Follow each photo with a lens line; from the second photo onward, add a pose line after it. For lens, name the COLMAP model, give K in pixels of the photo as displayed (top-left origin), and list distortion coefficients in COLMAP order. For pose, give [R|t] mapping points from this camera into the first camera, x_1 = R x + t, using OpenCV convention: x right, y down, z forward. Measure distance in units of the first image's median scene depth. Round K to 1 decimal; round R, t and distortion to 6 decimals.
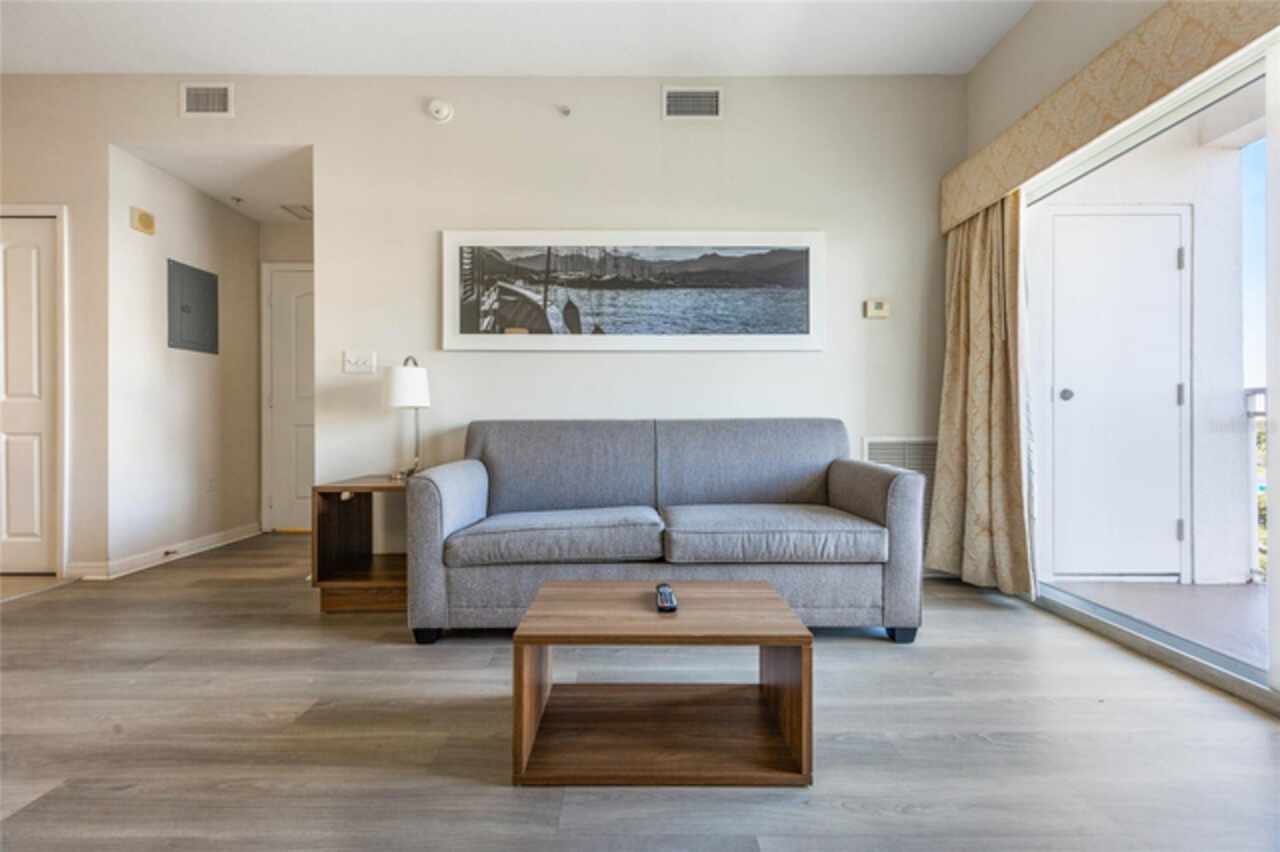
lens RADIAL K [[492.4, 0, 640.0], [0, 492.4, 426.0], [0, 0, 1]] dist [-0.003499, -0.000370]
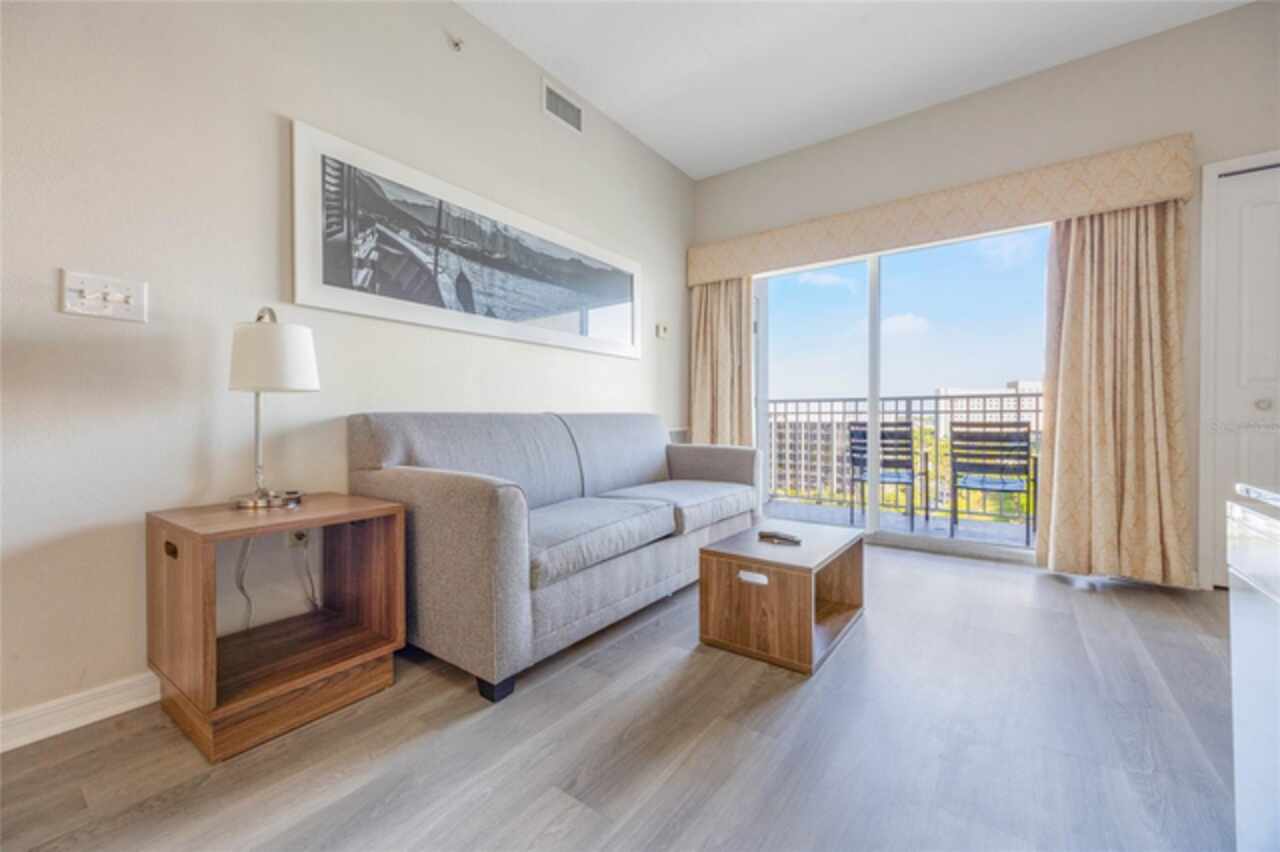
lens RADIAL K [[492.4, 0, 640.0], [0, 492.4, 426.0], [0, 0, 1]] dist [-0.003499, -0.000370]
pose [[0.610631, -0.012216, 0.791821, -0.630262], [0.006040, 0.999924, 0.010768, 0.002271], [-0.791893, -0.001793, 0.610658, 0.241525]]
